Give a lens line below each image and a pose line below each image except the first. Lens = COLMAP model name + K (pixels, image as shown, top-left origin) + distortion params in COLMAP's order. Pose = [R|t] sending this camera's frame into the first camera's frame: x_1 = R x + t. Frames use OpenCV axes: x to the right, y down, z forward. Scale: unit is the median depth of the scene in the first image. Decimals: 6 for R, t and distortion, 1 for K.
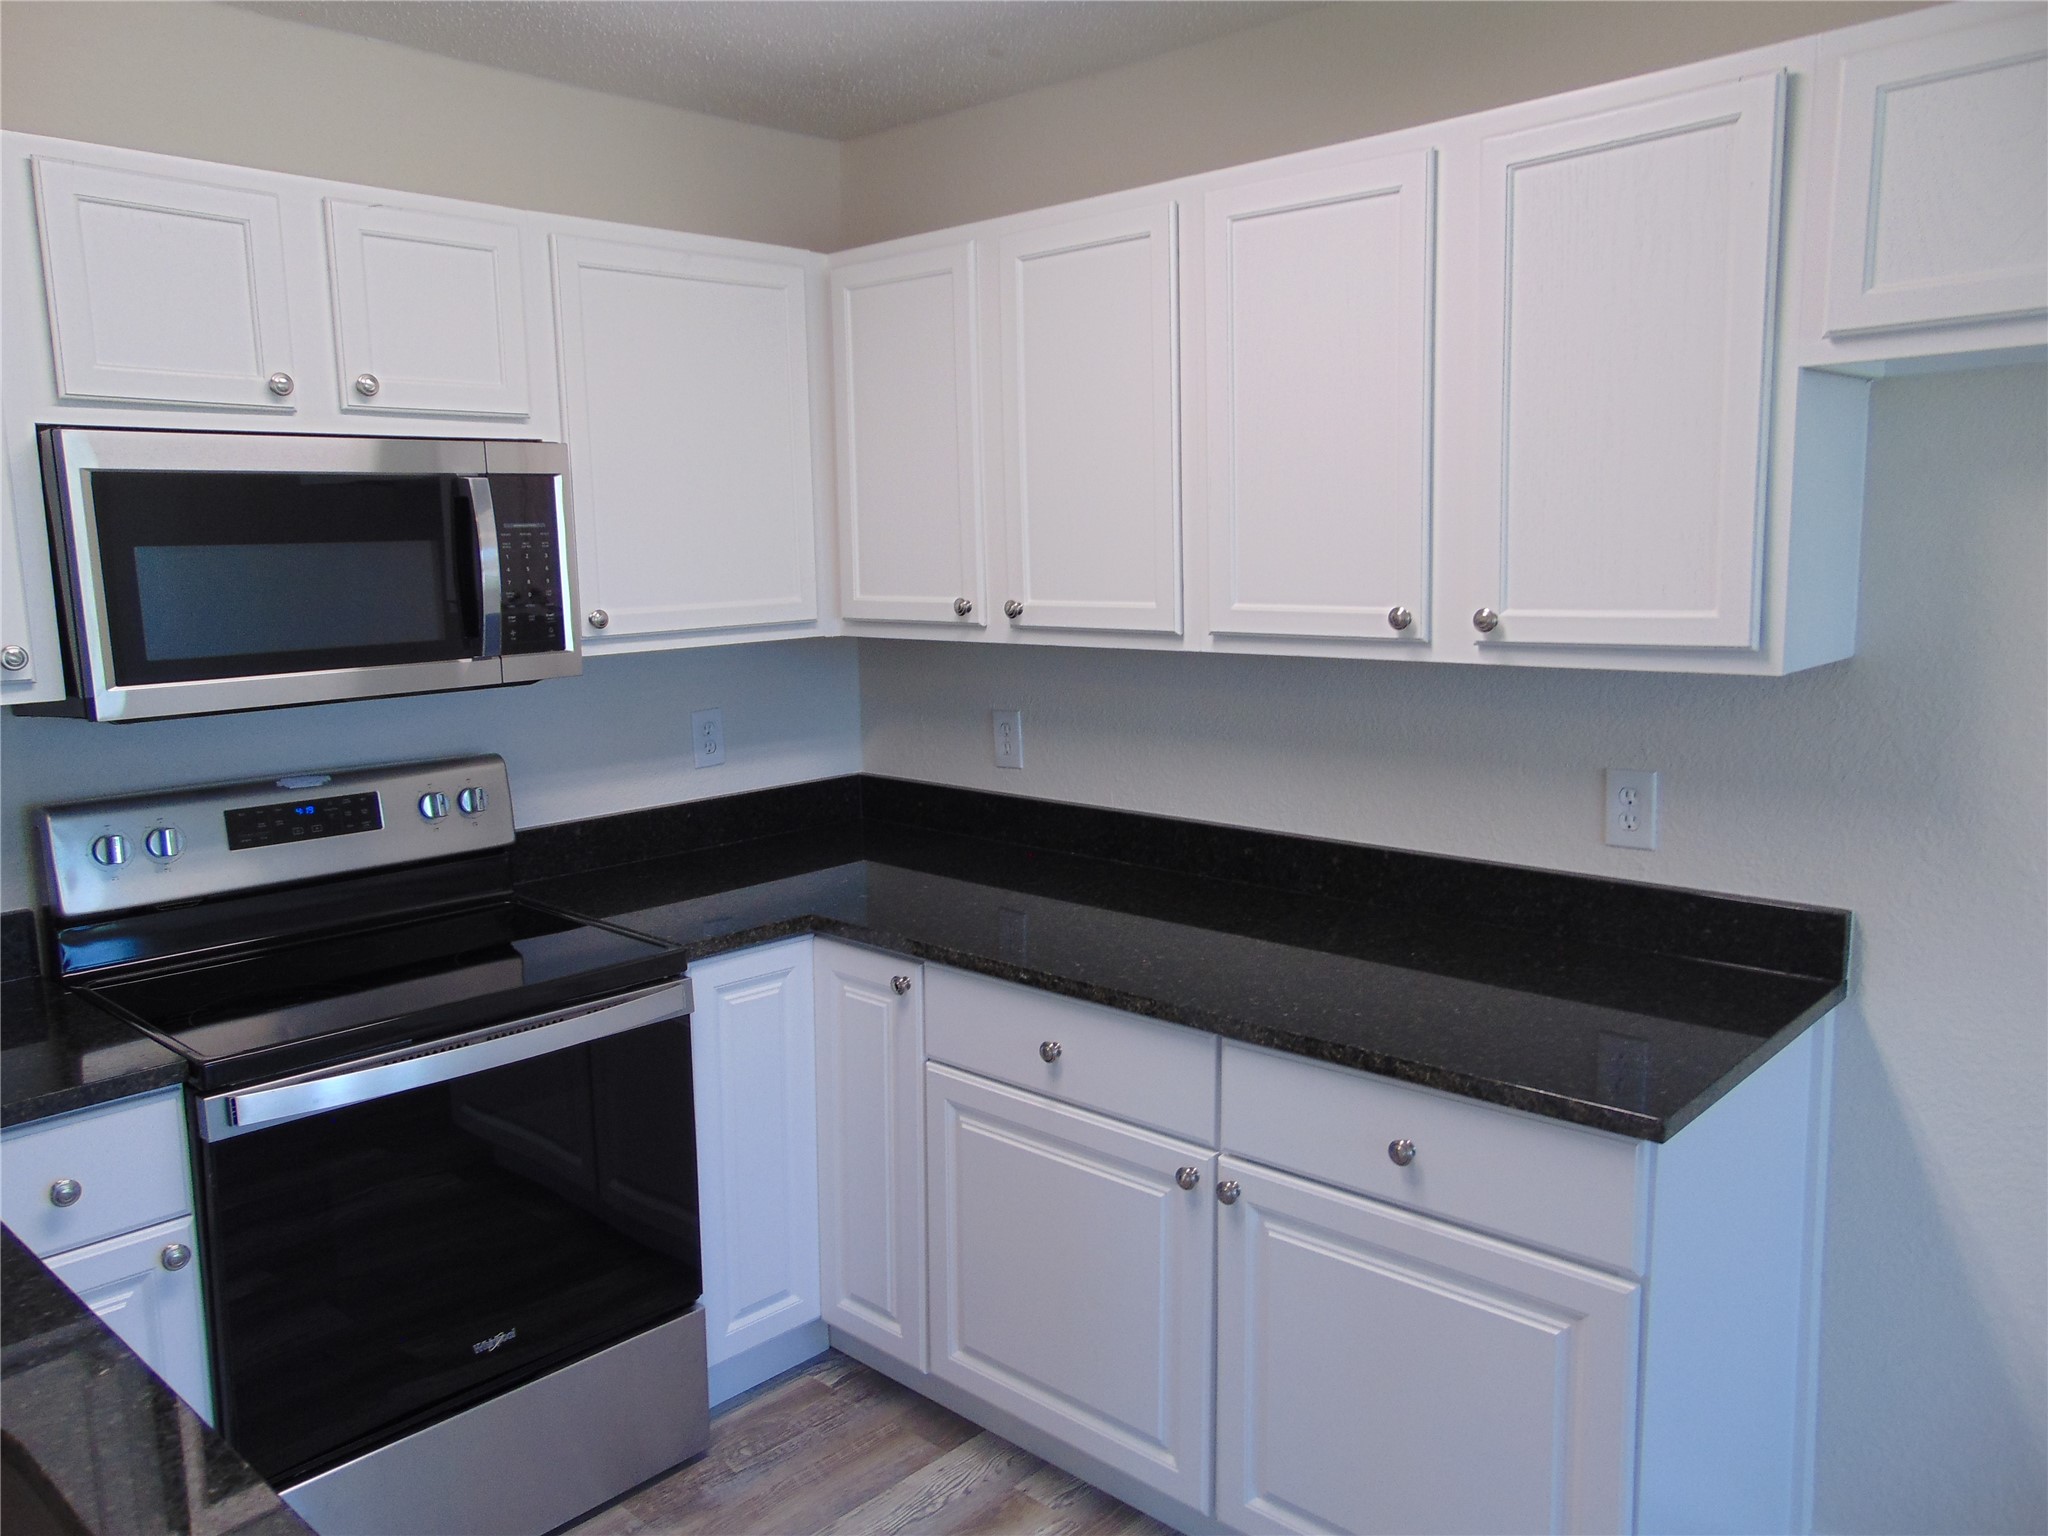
lens RADIAL K [[1525.4, 0, 1024.0], [0, 1525.4, 768.0], [0, 0, 1]] dist [-0.036960, 0.069428]
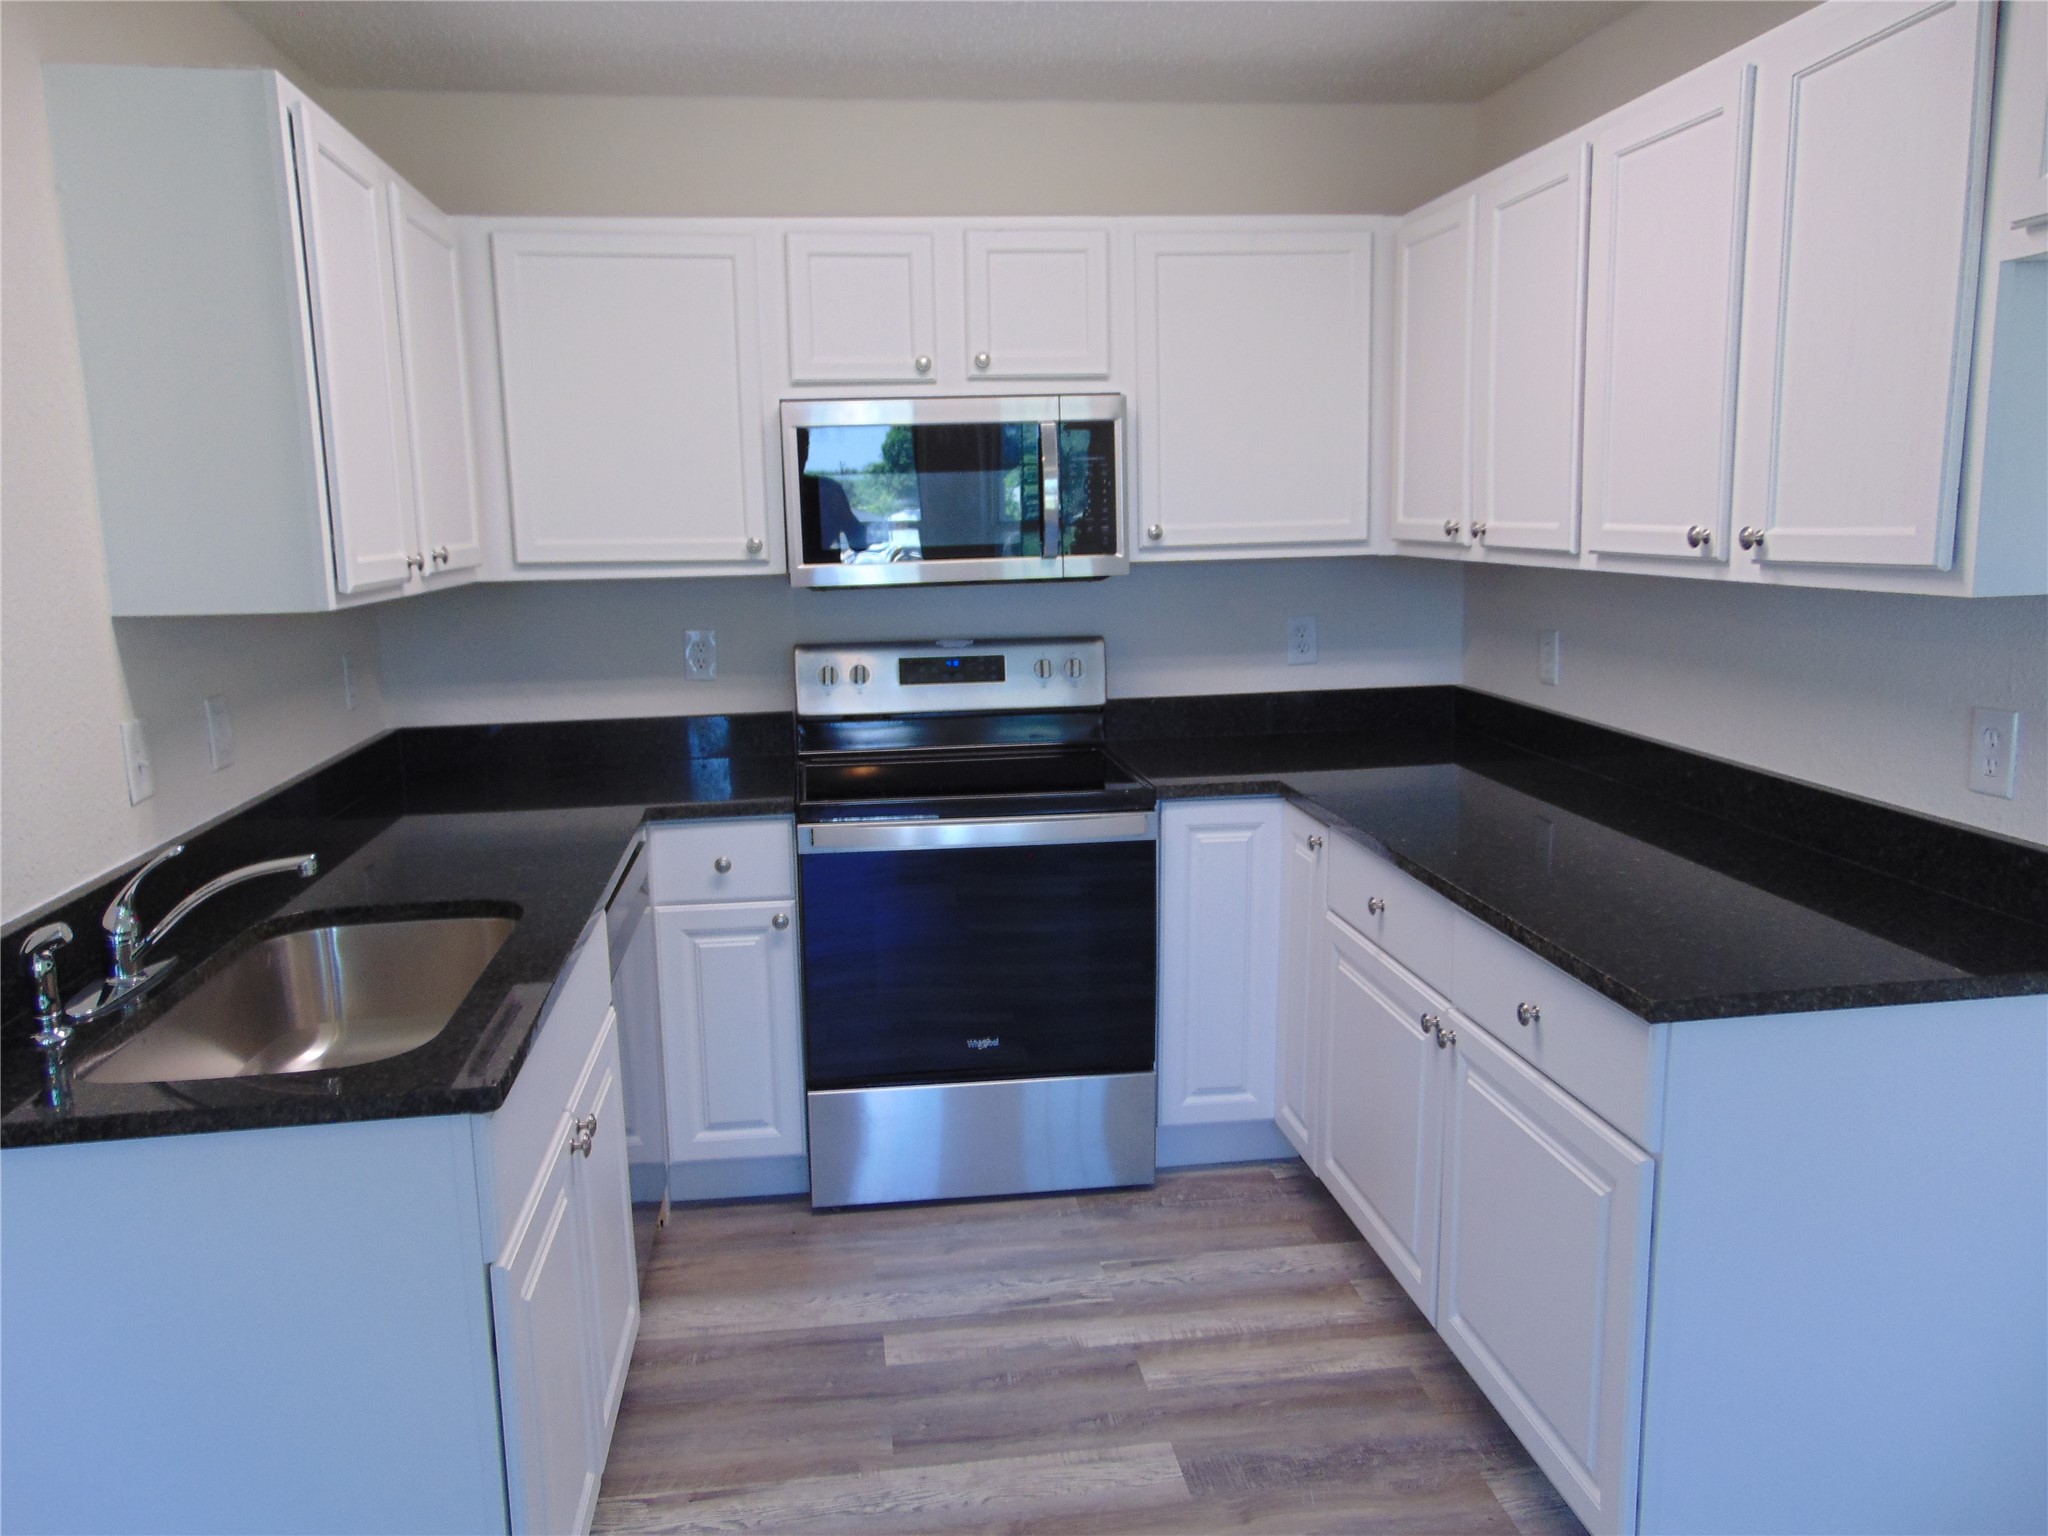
lens RADIAL K [[1525.4, 0, 1024.0], [0, 1525.4, 768.0], [0, 0, 1]] dist [-0.036960, 0.069428]
pose [[0.776450, 0.110015, -0.620501, 0.483244], [-0.086927, 0.993929, 0.067450, 0.023809], [0.624155, 0.001566, 0.781299, -0.073013]]
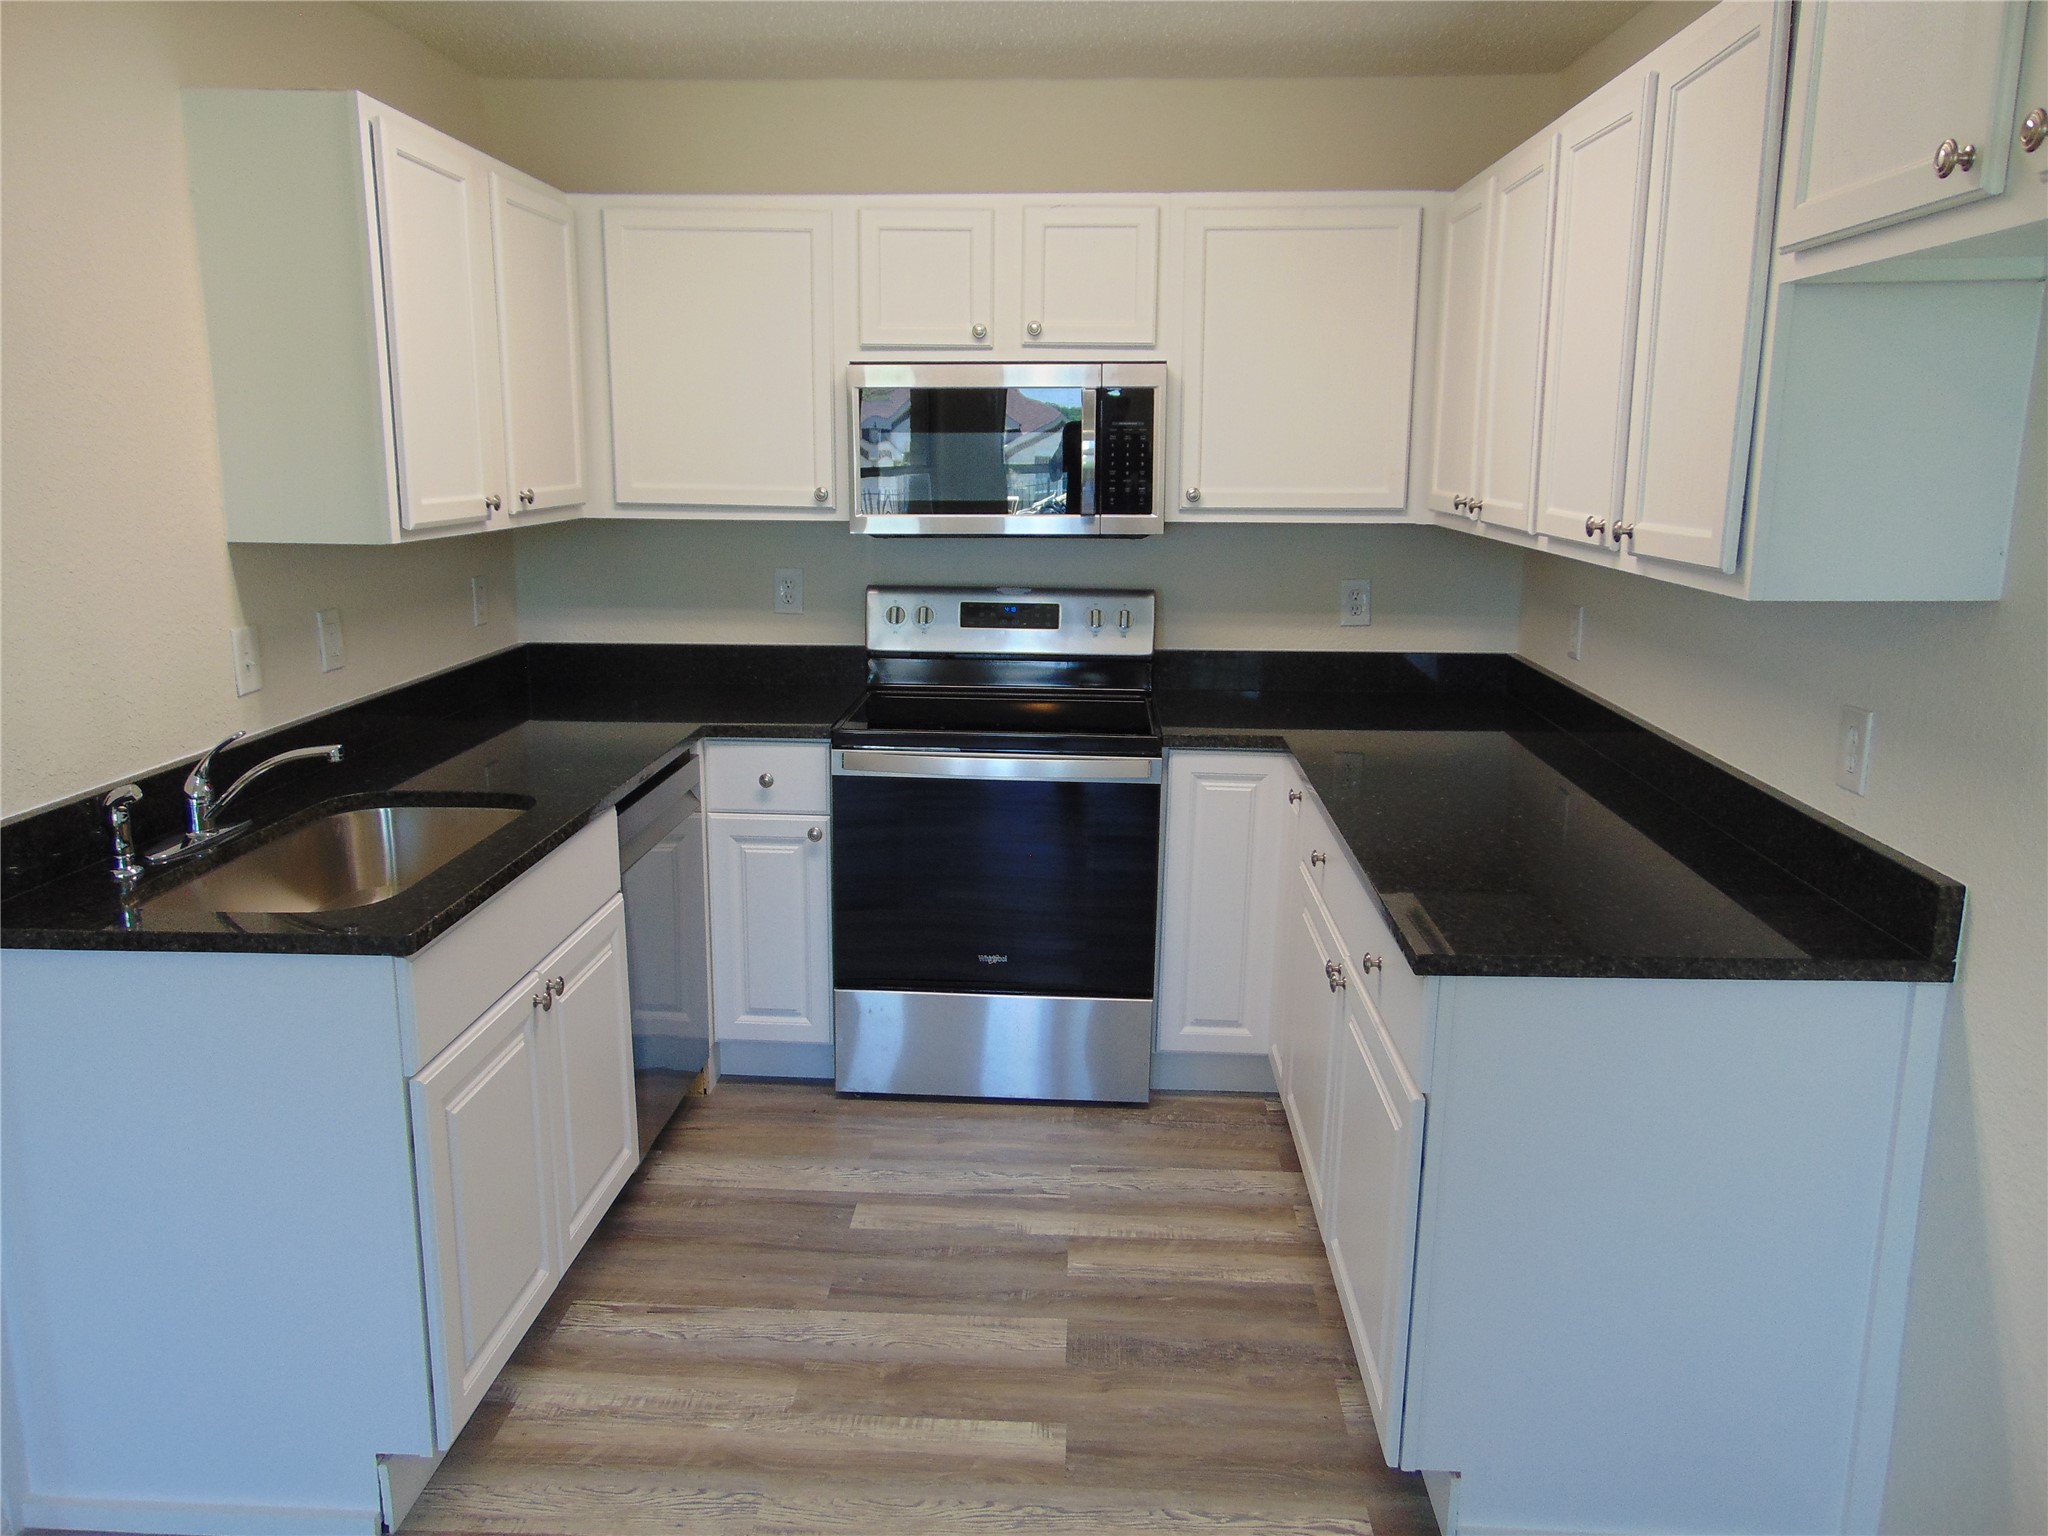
lens RADIAL K [[1525.4, 0, 1024.0], [0, 1525.4, 768.0], [0, 0, 1]] dist [-0.036960, 0.069428]
pose [[0.650013, 0.182678, -0.737639, 0.711422], [-0.132147, 0.983060, 0.127008, -0.012227], [0.748345, 0.014919, 0.663142, -0.005014]]
